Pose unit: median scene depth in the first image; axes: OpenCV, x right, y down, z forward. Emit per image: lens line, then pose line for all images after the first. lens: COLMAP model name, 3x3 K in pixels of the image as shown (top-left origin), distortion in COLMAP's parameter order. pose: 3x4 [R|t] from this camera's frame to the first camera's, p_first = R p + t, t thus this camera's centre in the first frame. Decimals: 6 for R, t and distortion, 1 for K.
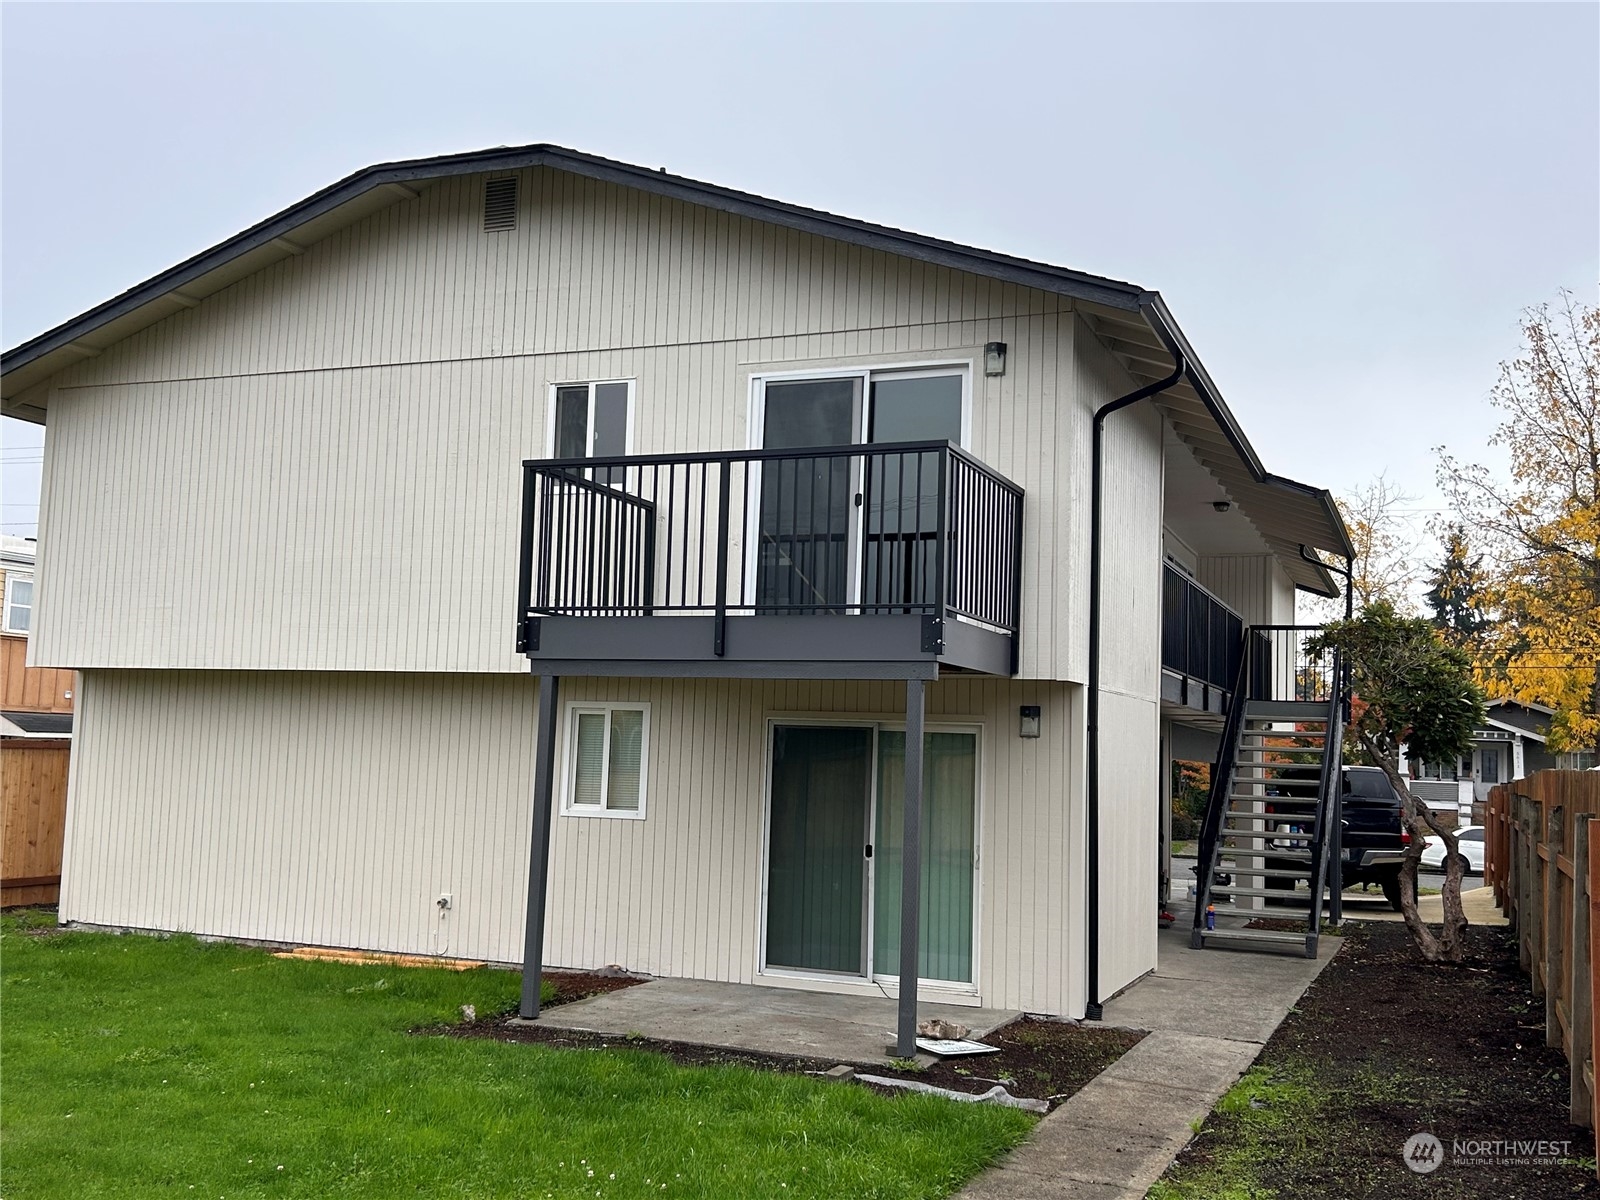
lens RADIAL K [[1563.3, 0, 800.0], [0, 1563.3, 600.0], [0, 0, 1]] dist [0.049238, -0.011041]
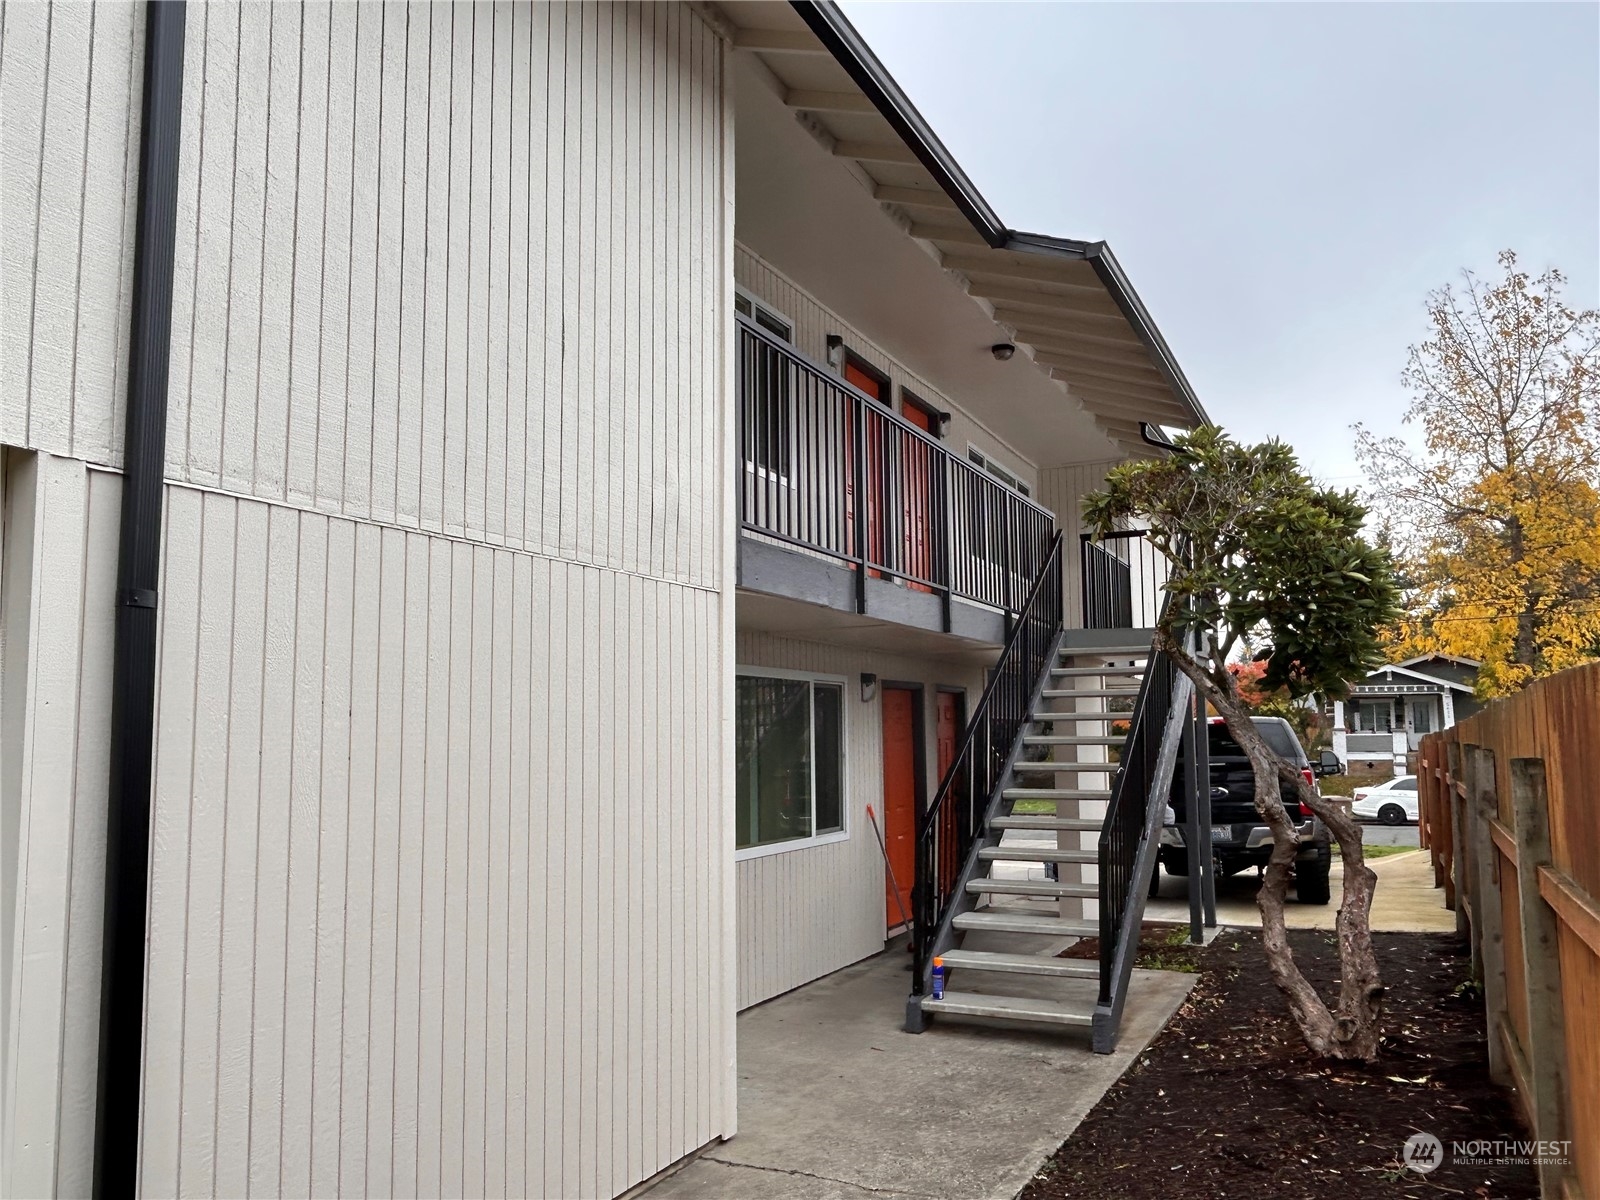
lens RADIAL K [[1164.8, 0, 800.0], [0, 1164.8, 600.0], [0, 0, 1]] dist [0.005451, 0.004521]
pose [[0.996090, -0.049707, -0.073038, 0.081552], [0.048311, 0.998617, -0.020755, 0.022437], [0.073968, 0.017145, 0.997113, 0.183858]]
